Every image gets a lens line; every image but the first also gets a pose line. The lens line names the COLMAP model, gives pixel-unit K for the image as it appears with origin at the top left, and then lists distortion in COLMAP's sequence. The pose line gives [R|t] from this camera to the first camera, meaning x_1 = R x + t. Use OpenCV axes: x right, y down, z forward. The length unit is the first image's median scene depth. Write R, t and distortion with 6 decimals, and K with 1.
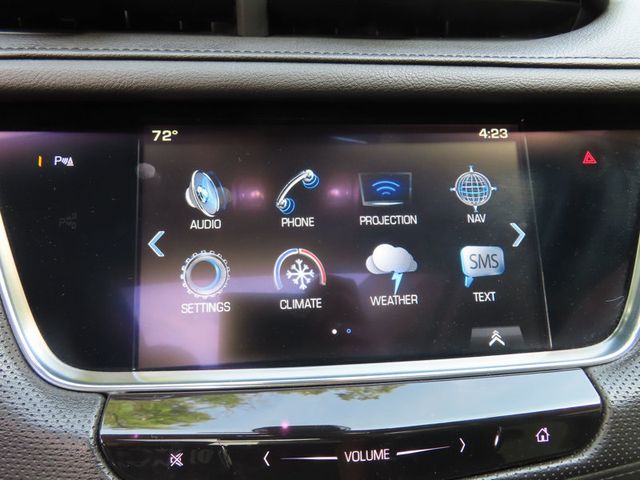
lens RADIAL K [[435.4, 0, 320.0], [0, 435.4, 240.0], [0, 0, 1]] dist [-0.004506, -0.003653]
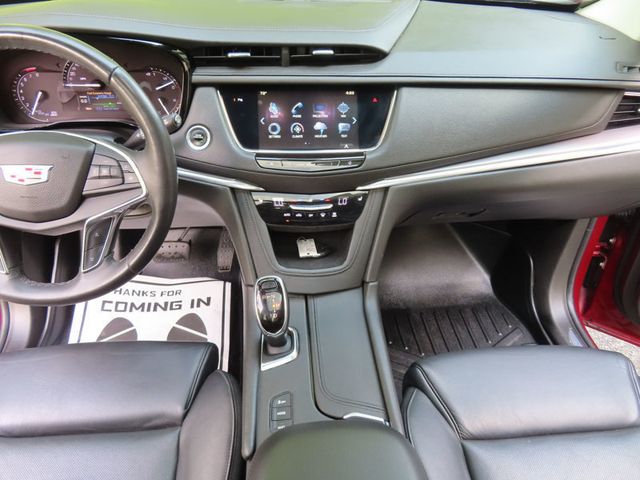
lens RADIAL K [[451.2, 0, 320.0], [0, 451.2, 240.0], [0, 0, 1]] dist [-0.012238, -0.002748]
pose [[0.999937, 0.010685, -0.003454, 0.199464], [-0.010009, 0.987524, 0.157150, 0.460950], [0.005090, -0.157105, 0.987569, -3.501693]]
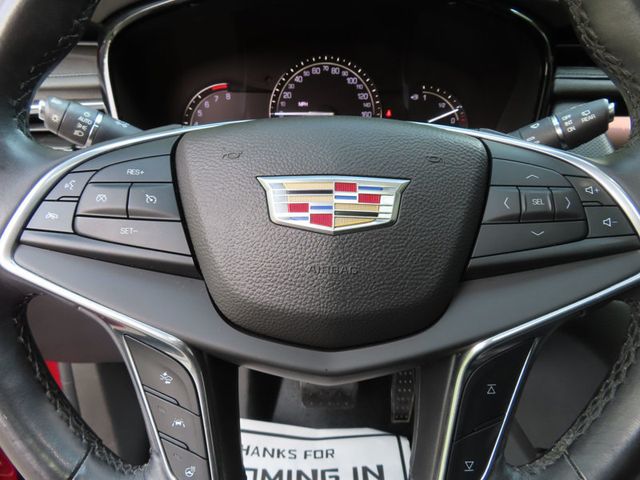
lens RADIAL K [[435.4, 0, 320.0], [0, 435.4, 240.0], [0, 0, 1]] dist [-0.004506, -0.003653]
pose [[0.995980, 0.006946, -0.089308, -1.933206], [-0.017304, 0.993130, -0.115729, 0.744598], [0.087891, 0.116809, 0.989258, -1.227105]]
